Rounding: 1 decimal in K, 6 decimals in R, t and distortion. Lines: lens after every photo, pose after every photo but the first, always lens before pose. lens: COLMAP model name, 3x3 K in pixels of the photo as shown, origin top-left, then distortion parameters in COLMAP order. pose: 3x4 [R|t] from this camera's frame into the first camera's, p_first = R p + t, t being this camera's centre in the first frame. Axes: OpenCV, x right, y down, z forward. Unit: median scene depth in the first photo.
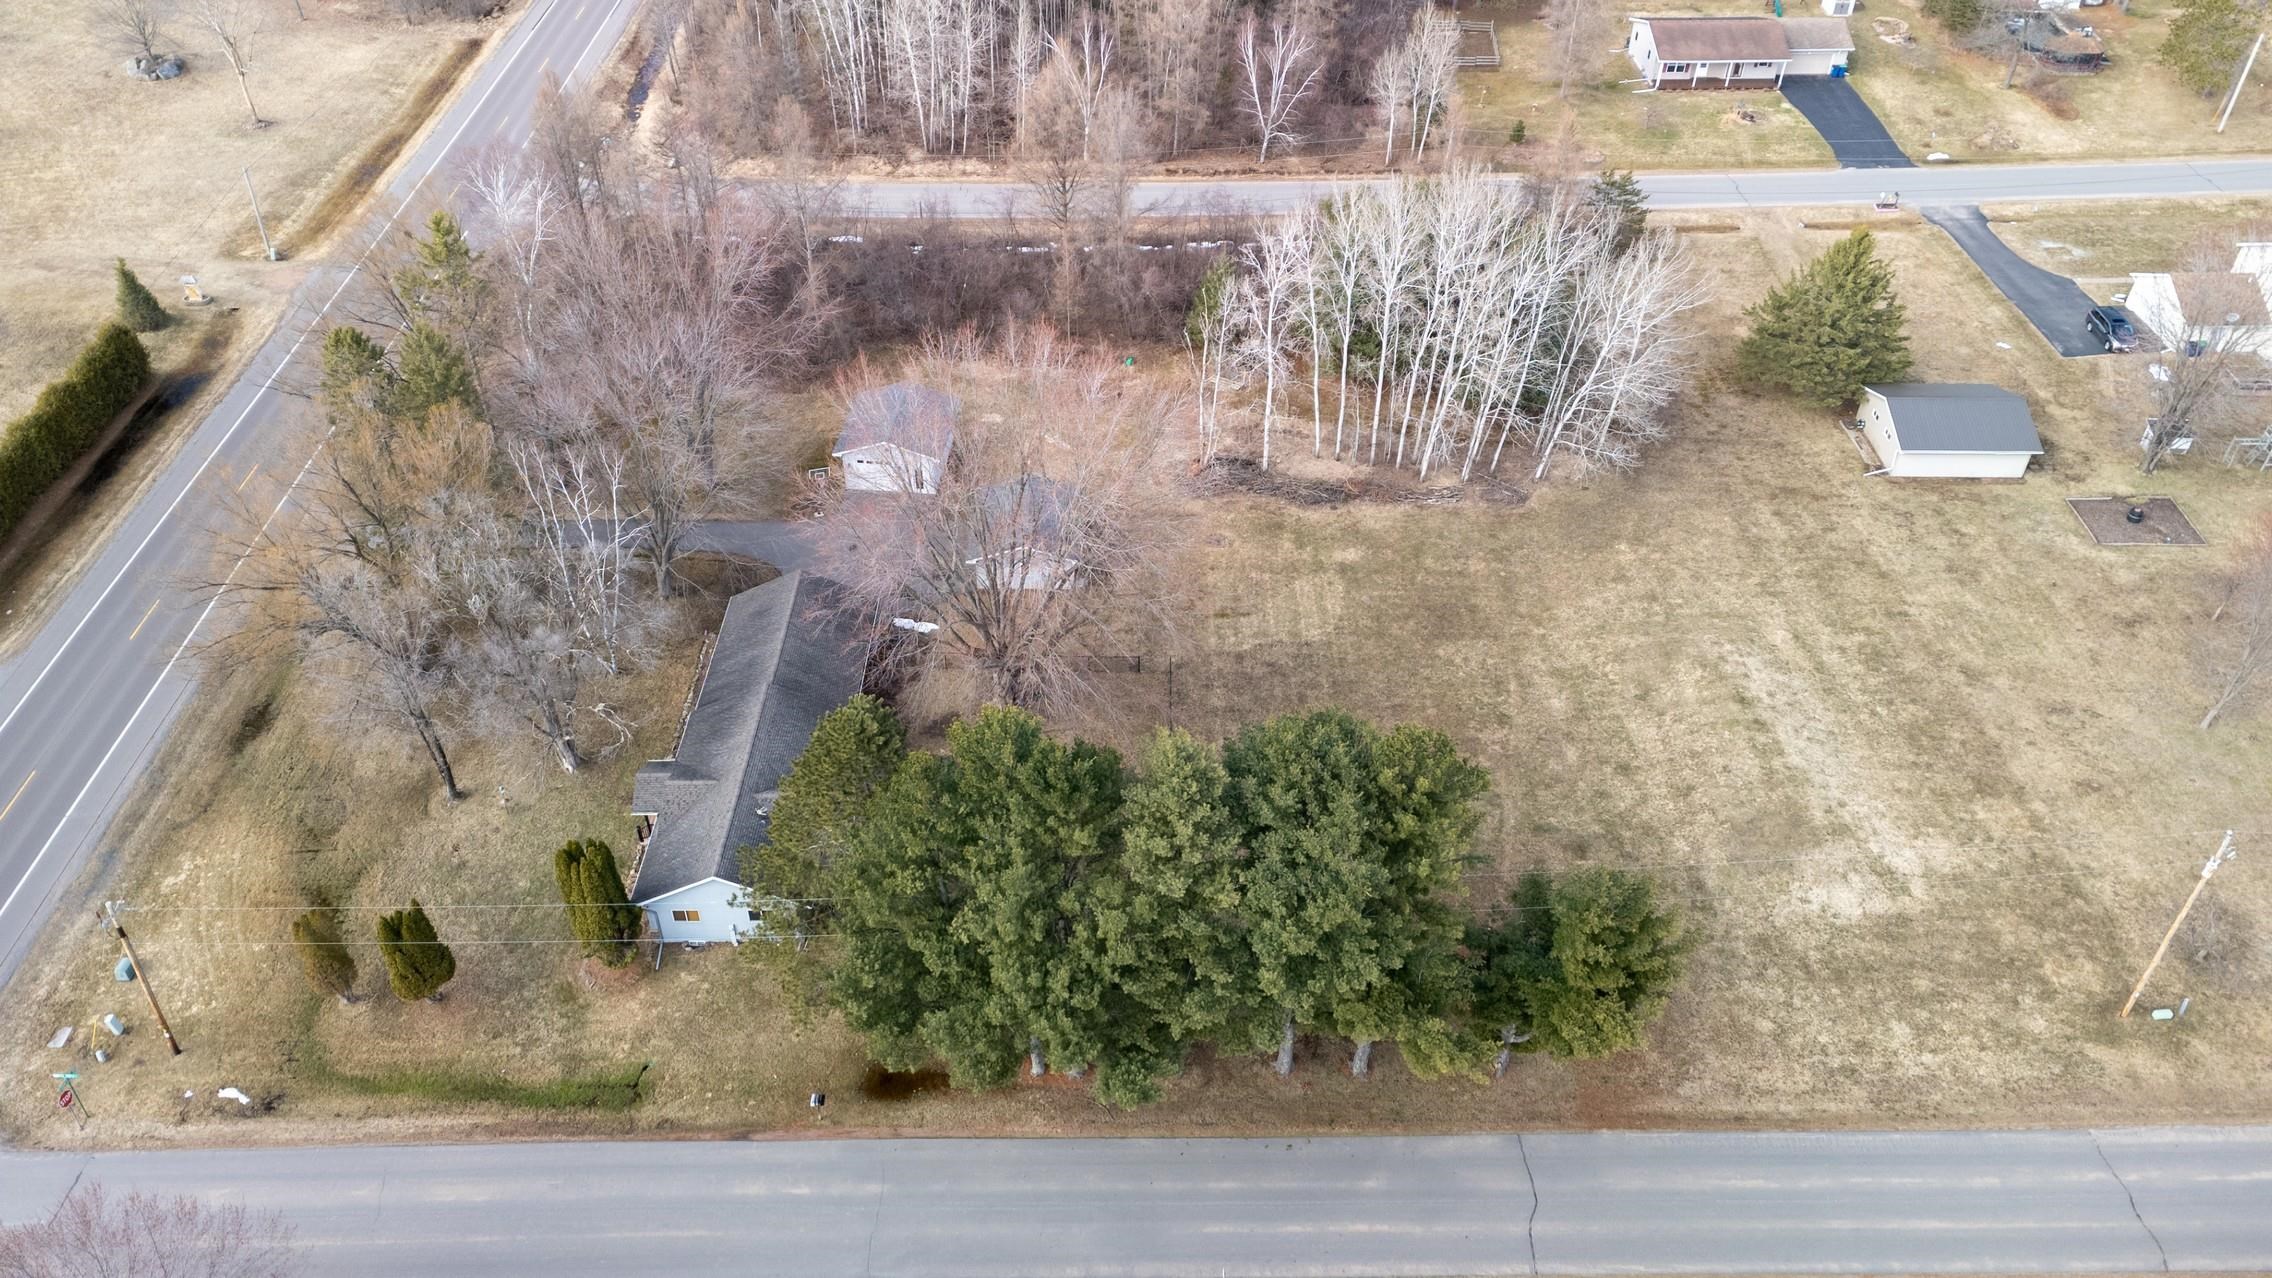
lens RADIAL K [[1660.6, 0, 1127.9], [0, 1660.6, 638.7], [0, 0, 1]] dist [0.070462, -0.054993]
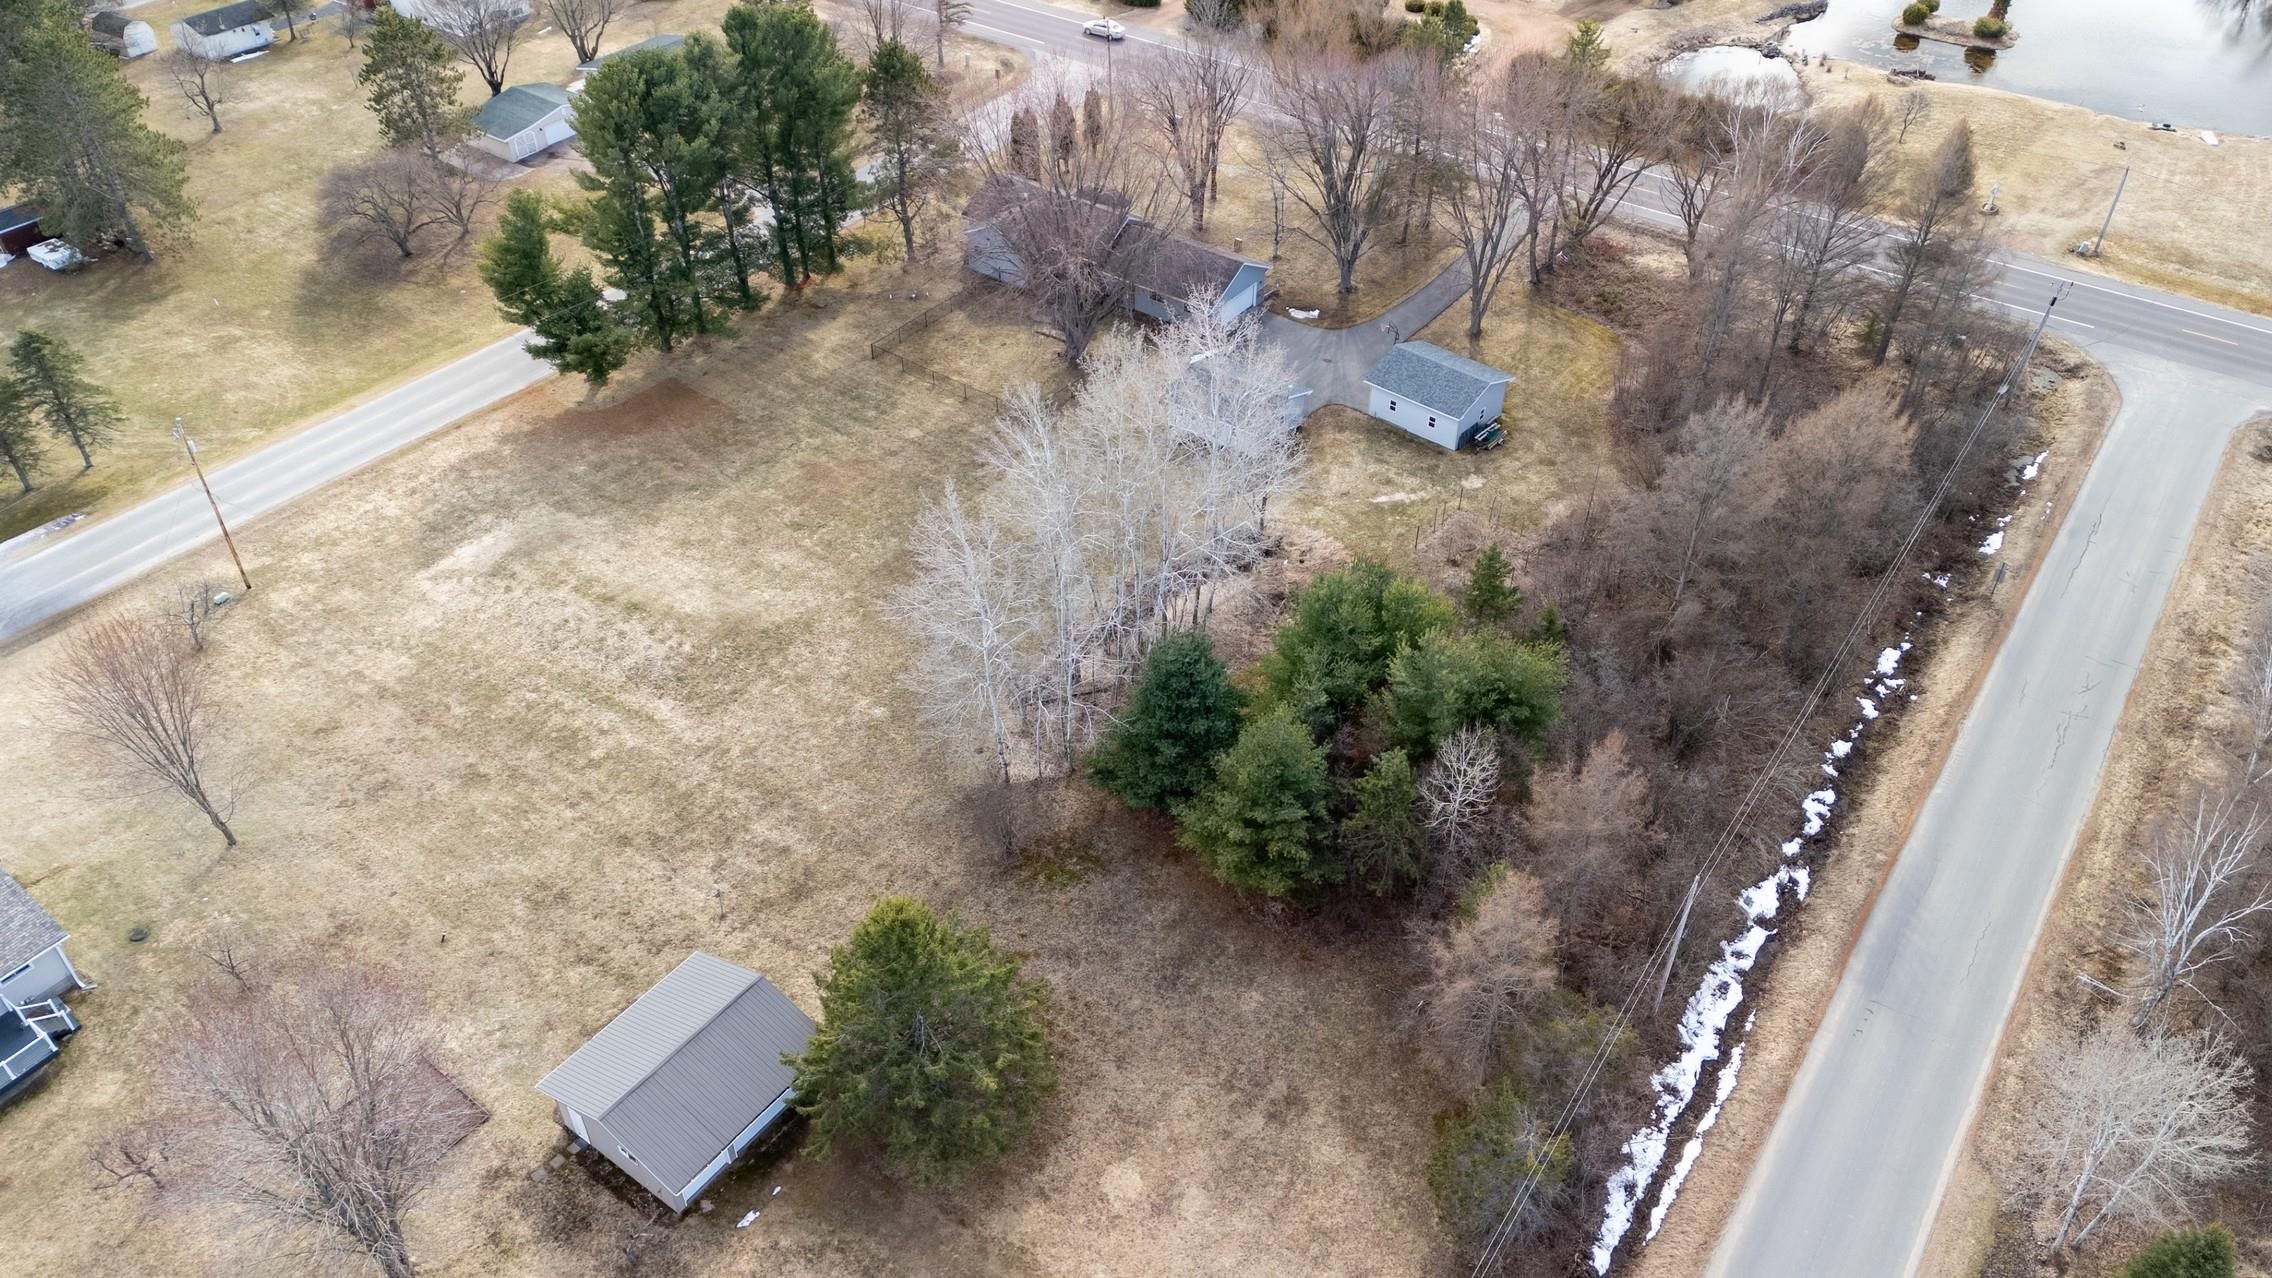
lens RADIAL K [[1670.9, 0, 1136.0], [0, 1670.9, 639.0], [0, 0, 1]] dist [0.039788, 0.000528]
pose [[-0.579171, 0.513222, -0.633375, 0.932146], [-0.525409, 0.359049, 0.771382, -1.011802], [0.623303, 0.779542, 0.061700, 1.237426]]
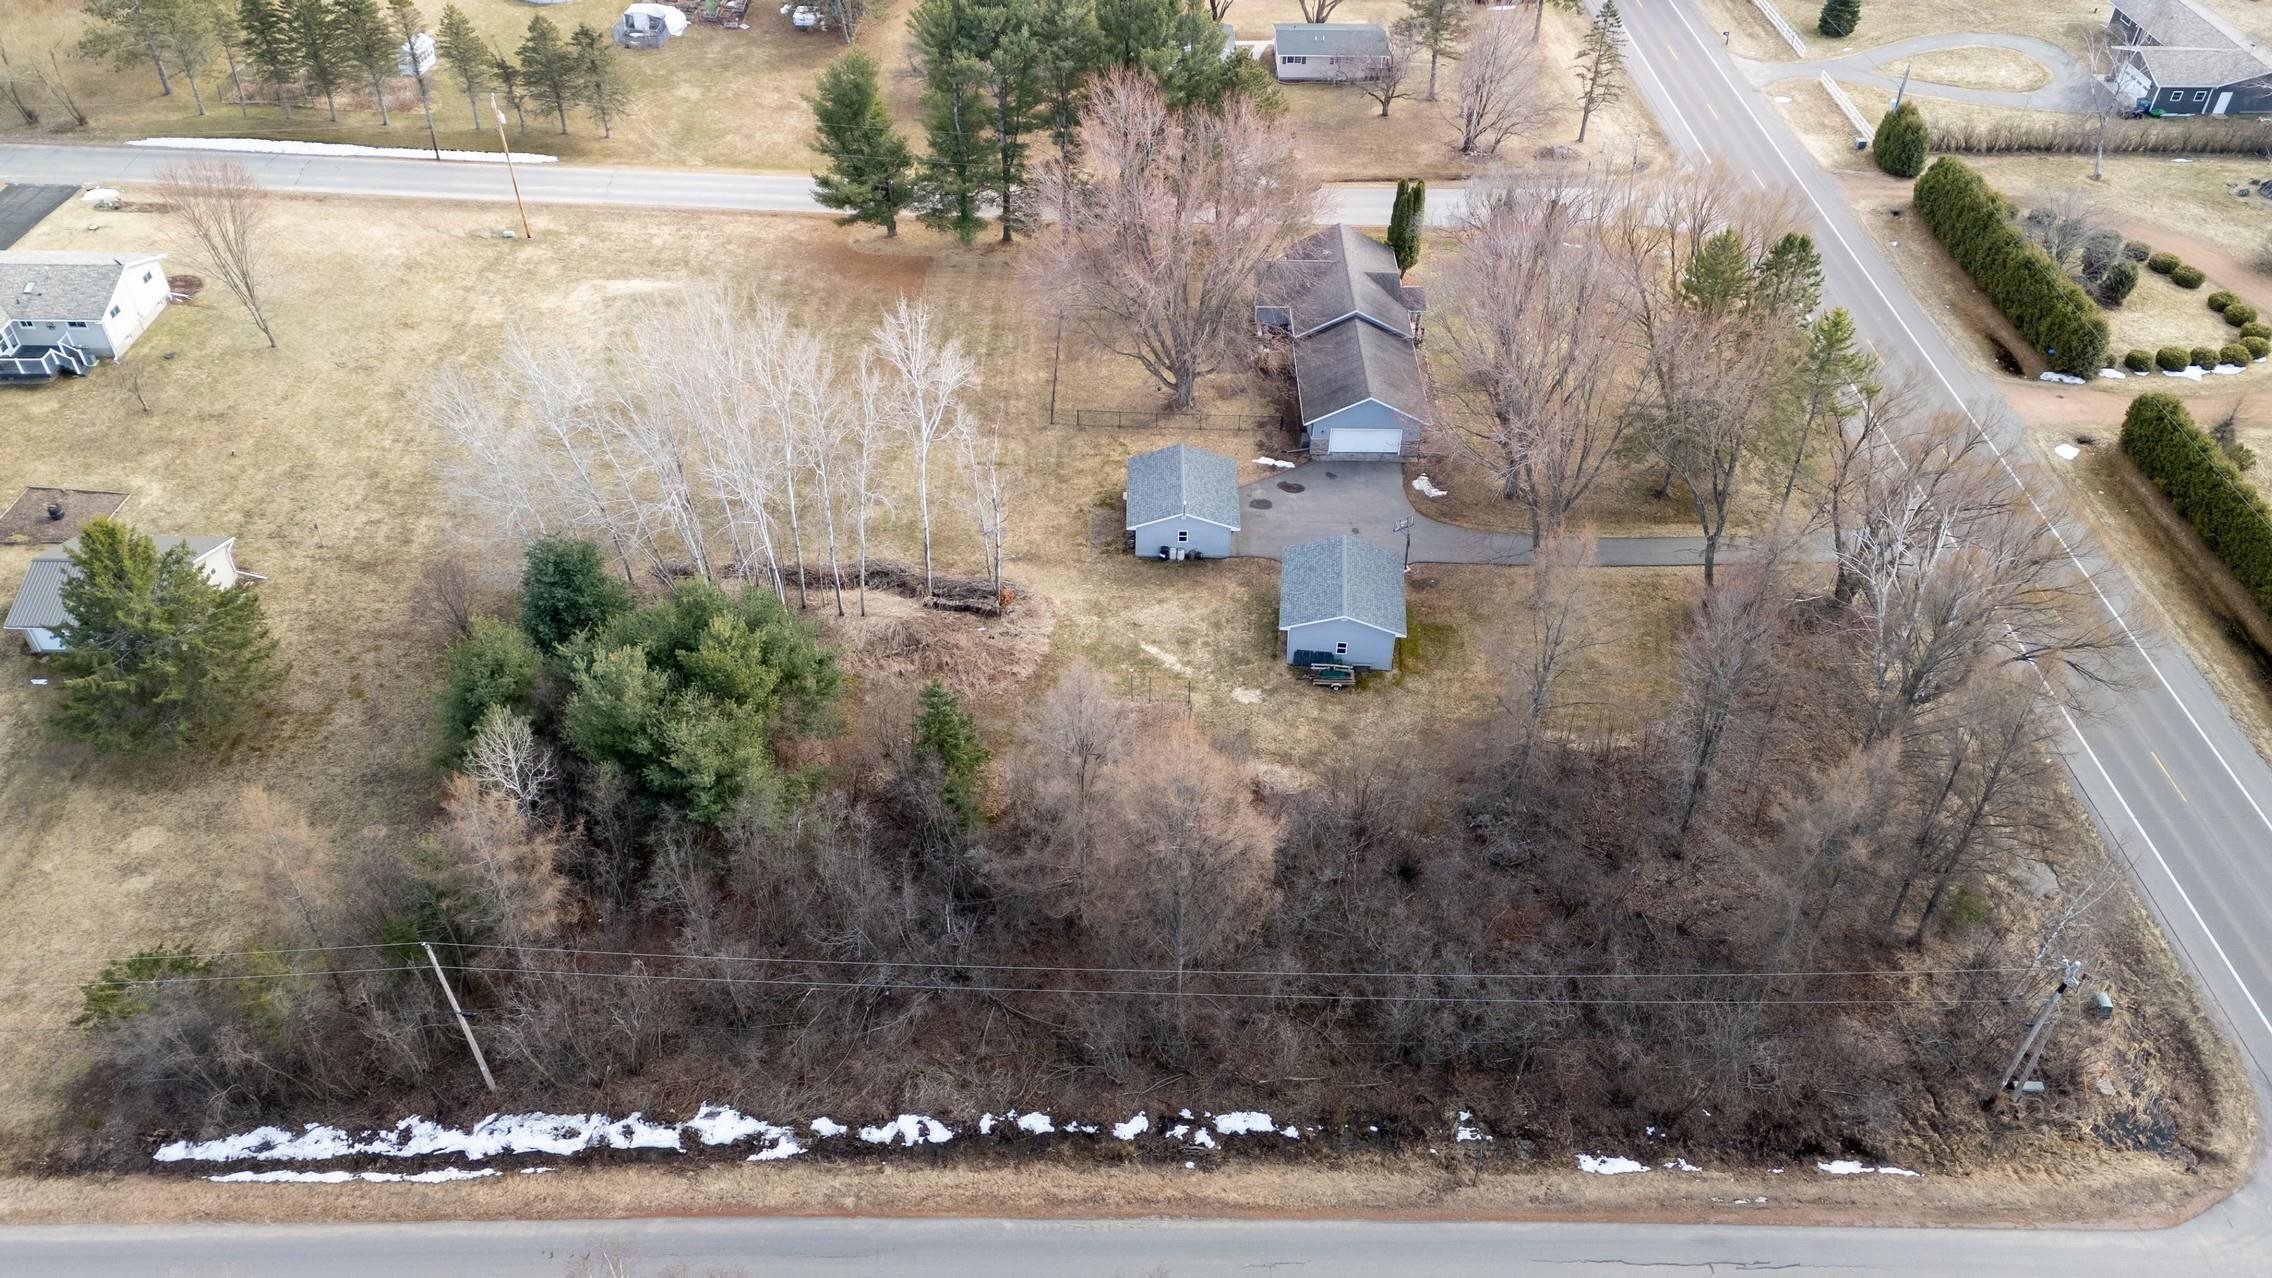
lens RADIAL K [[1660.6, 0, 1127.9], [0, 1660.6, 638.7], [0, 0, 1]] dist [0.070462, -0.054993]
pose [[-0.999890, -0.011062, -0.009882, -0.021701], [-0.011767, 0.185915, 0.982495, -1.285988], [-0.009031, 0.982504, -0.186024, 1.557910]]
